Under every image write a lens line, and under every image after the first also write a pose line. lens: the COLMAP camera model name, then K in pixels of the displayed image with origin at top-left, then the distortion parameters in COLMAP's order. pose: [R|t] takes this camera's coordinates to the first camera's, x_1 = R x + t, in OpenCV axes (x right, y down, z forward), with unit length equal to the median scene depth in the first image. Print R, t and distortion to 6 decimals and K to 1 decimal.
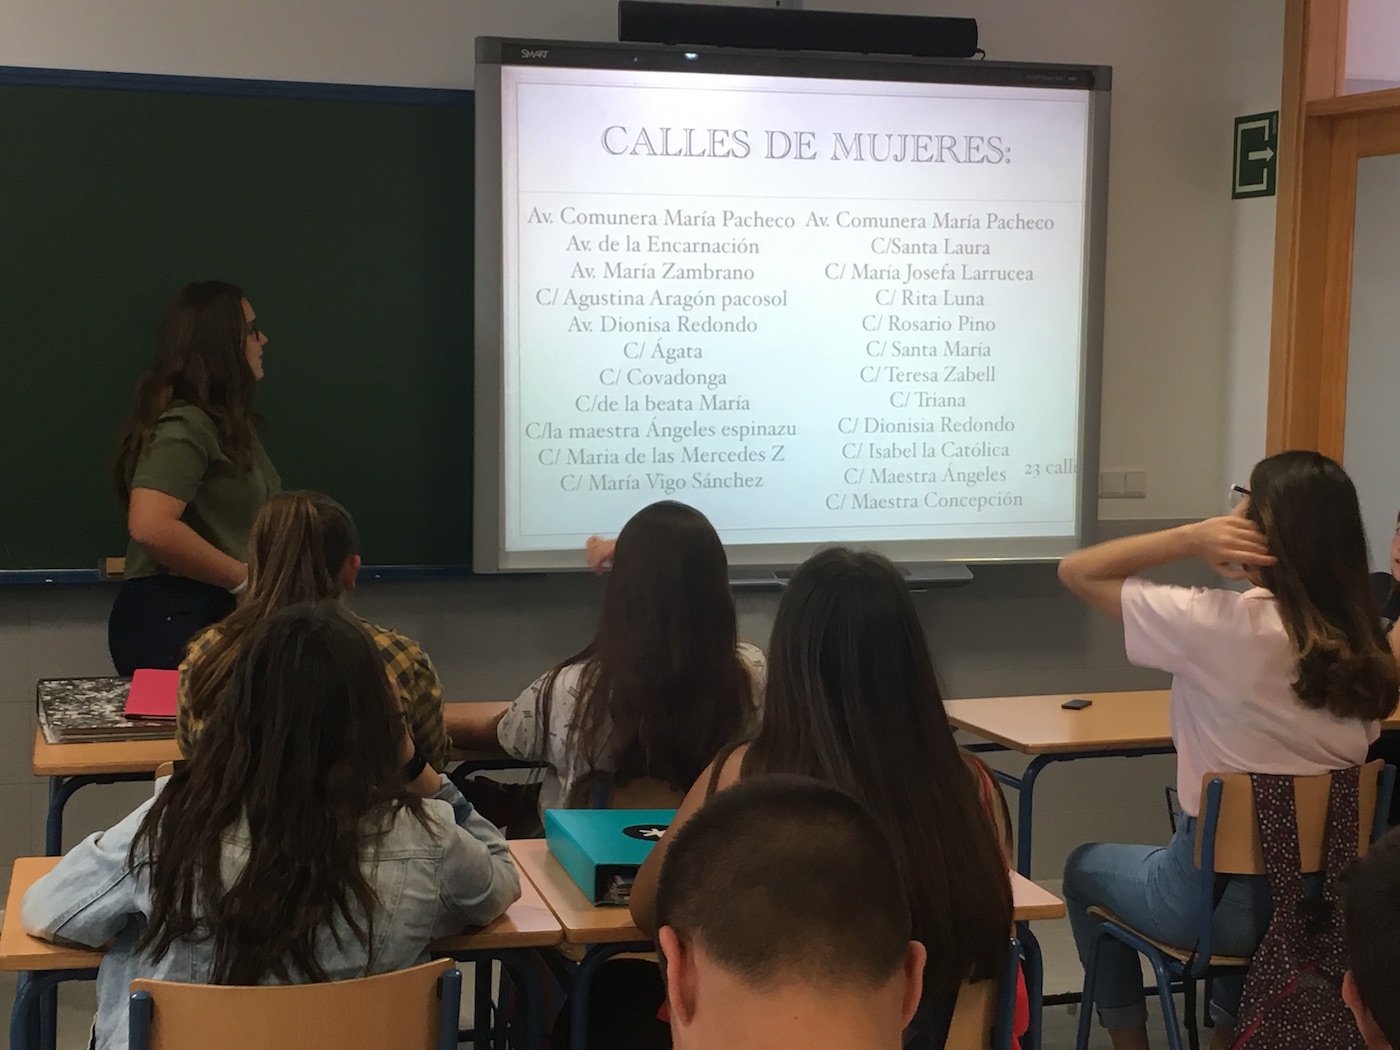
lens RADIAL K [[2227.7, 0, 670.3], [0, 2227.7, 523.2], [0, 0, 1]] dist [0.032021, 0.042537]
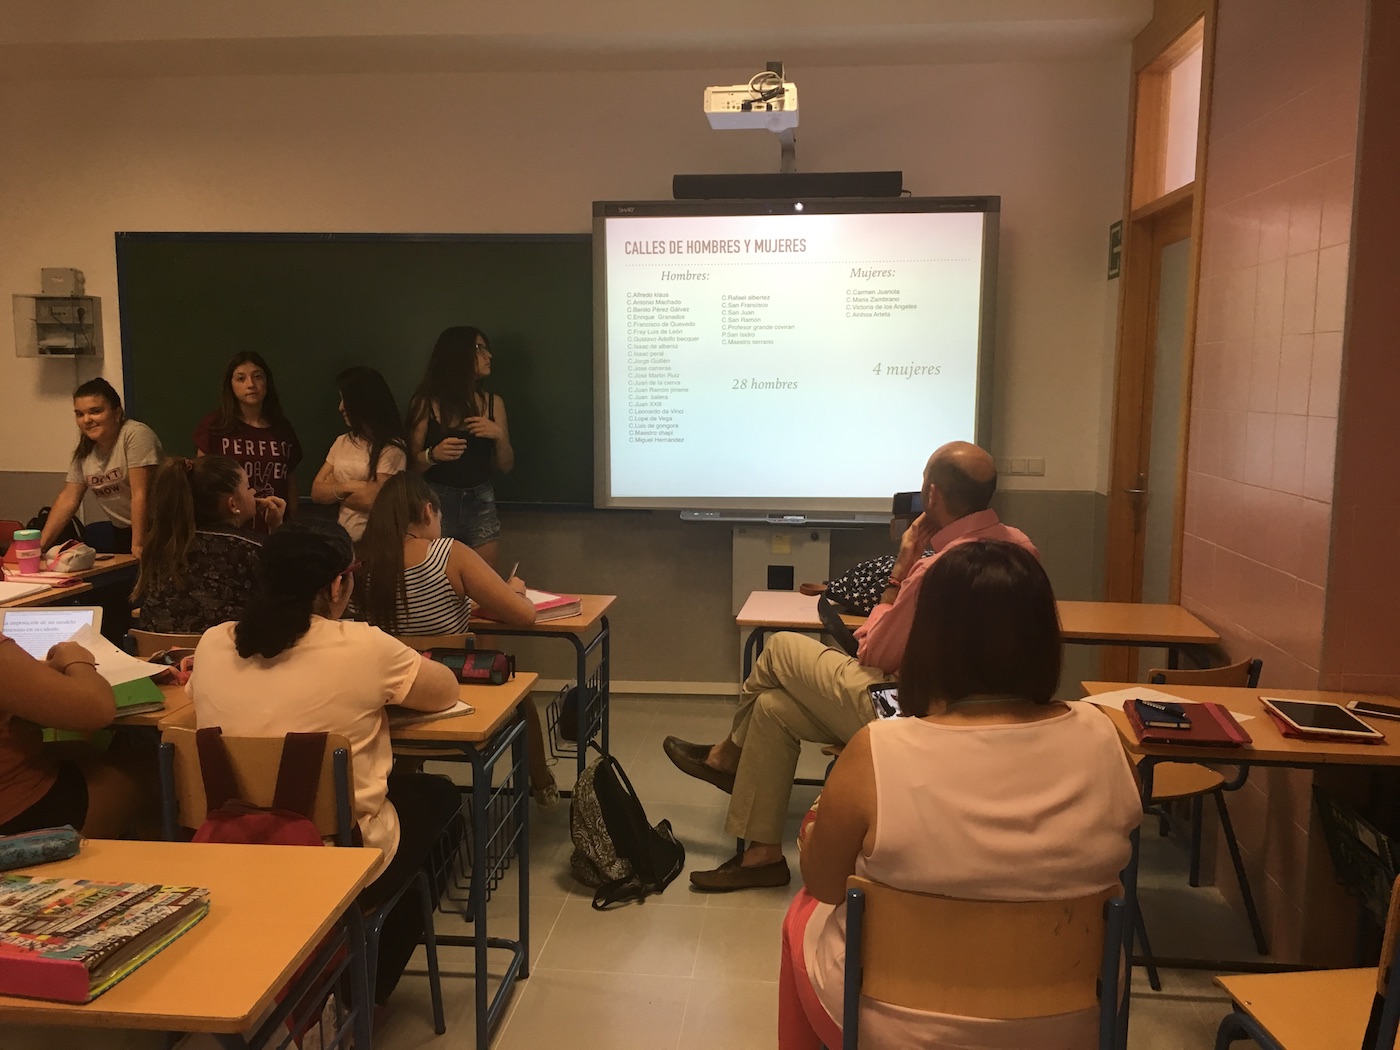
lens RADIAL K [[1193.4, 0, 693.7], [0, 1193.4, 527.2], [0, 0, 1]] dist [0.095481, -0.152542]
pose [[0.924853, 0.037924, -0.378429, 0.399637], [-0.028243, 0.999117, 0.031103, 0.006566], [0.379274, -0.018078, 0.925108, 0.172024]]
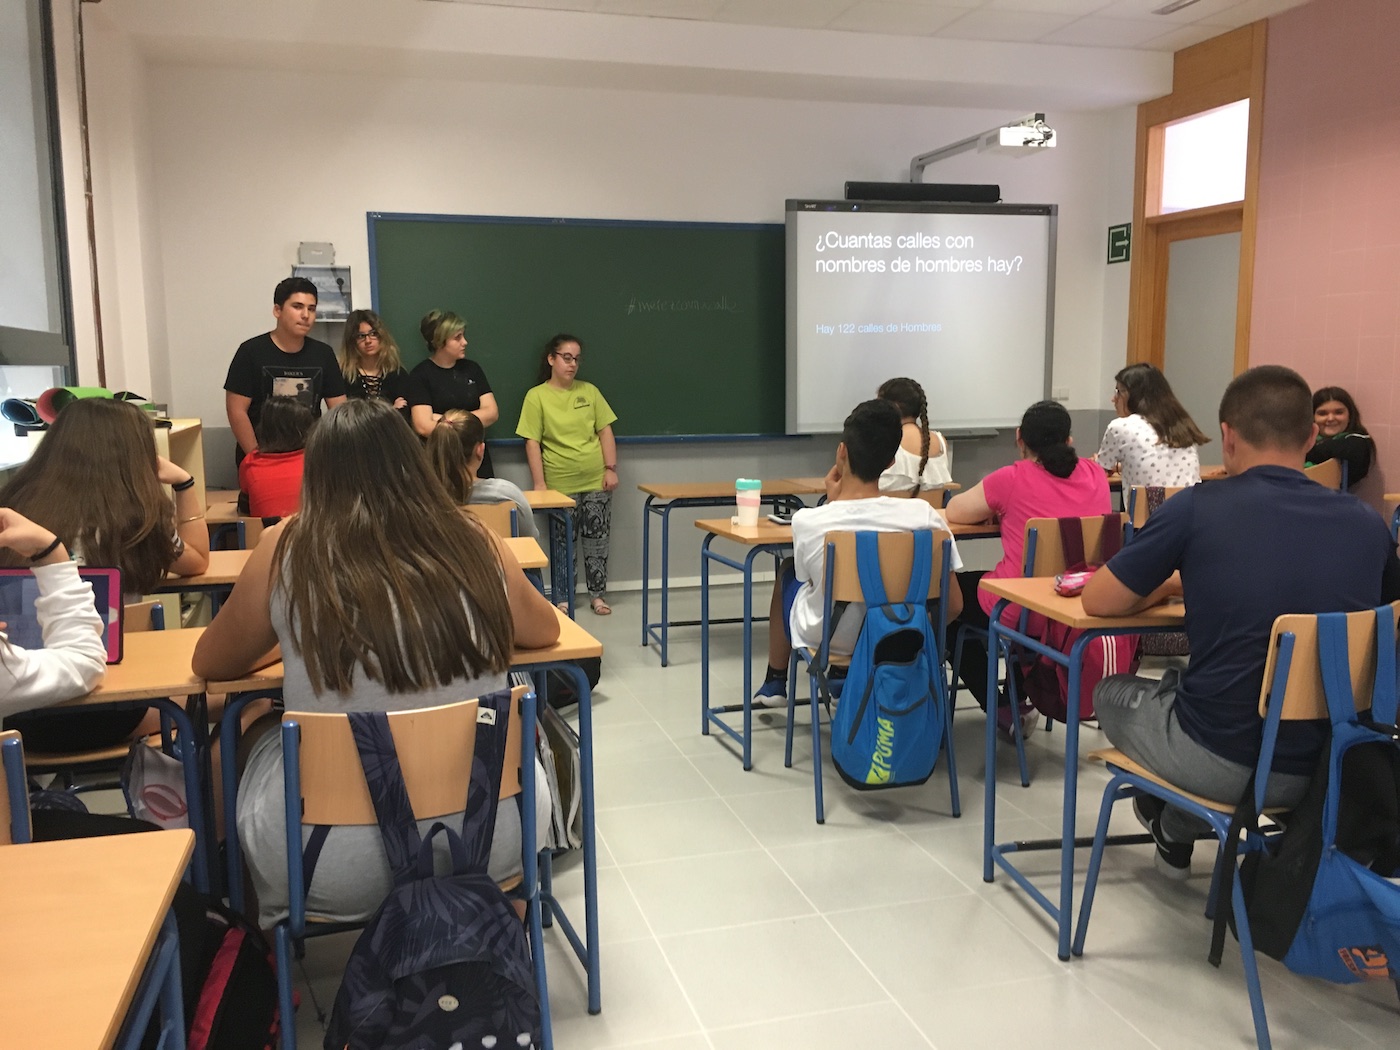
lens RADIAL K [[1183.7, 0, 689.2], [0, 1183.7, 520.1], [0, 0, 1]] dist [0.087255, -0.142081]
pose [[0.999533, -0.023791, -0.019178, -0.193156], [0.024430, 0.999129, 0.033815, 0.077247], [0.018357, -0.034268, 0.999244, -0.271221]]
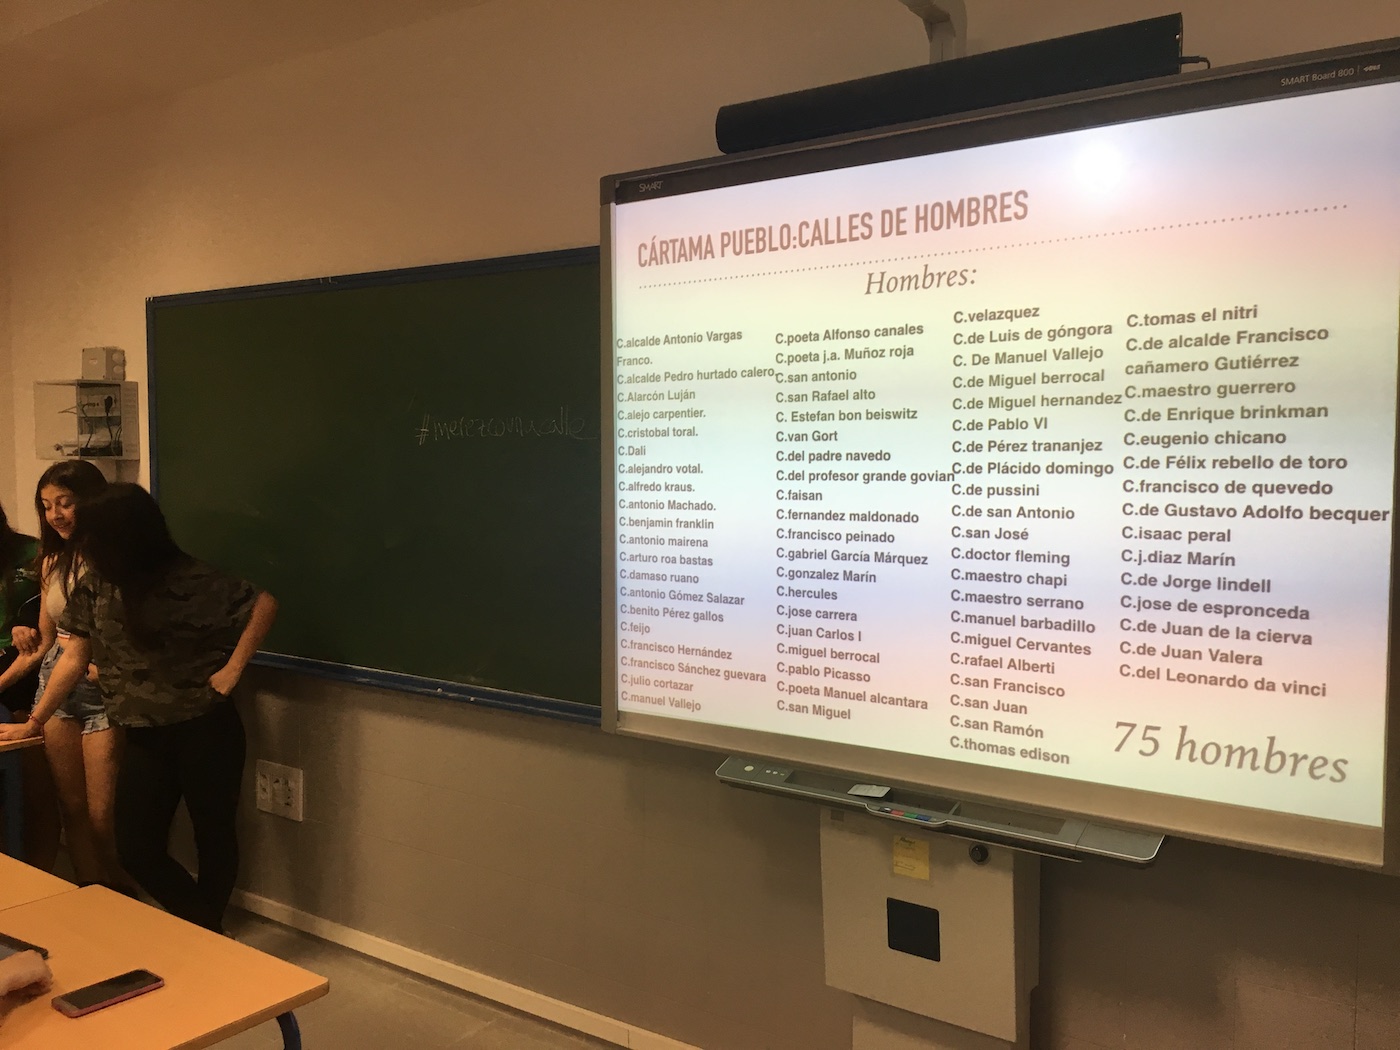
lens RADIAL K [[1183.7, 0, 689.2], [0, 1183.7, 520.1], [0, 0, 1]] dist [0.087255, -0.142081]
pose [[0.623473, 0.031276, -0.781219, 0.391090], [-0.064255, 0.997869, -0.011331, -0.075696], [0.779200, 0.057262, 0.624154, 0.808186]]
